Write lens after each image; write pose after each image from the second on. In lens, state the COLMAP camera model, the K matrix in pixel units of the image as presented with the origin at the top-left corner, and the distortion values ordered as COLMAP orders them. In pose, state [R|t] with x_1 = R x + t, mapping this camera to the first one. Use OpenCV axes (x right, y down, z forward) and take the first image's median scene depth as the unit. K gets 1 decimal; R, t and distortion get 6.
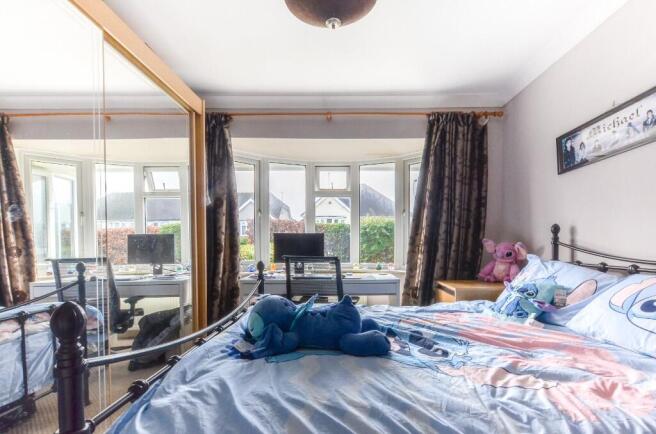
lens RADIAL K [[293.8, 0, 332.5], [0, 293.8, 253.6], [0, 0, 1]] dist [0.002457, -0.000434]
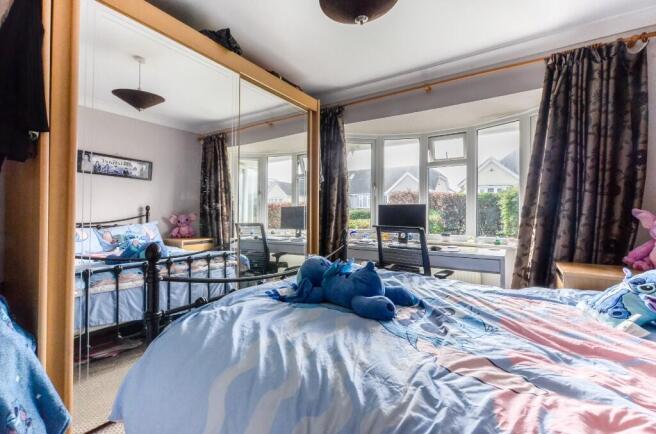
lens RADIAL K [[285.0, 0, 328.3], [0, 285.0, 215.5], [0, 0, 1]] dist [-0.004438, -0.001362]
pose [[0.840615, 0.008099, -0.541572, 0.250713], [-0.024738, 0.999419, -0.023452, 0.000272], [0.541068, 0.033112, 0.840327, 0.014301]]
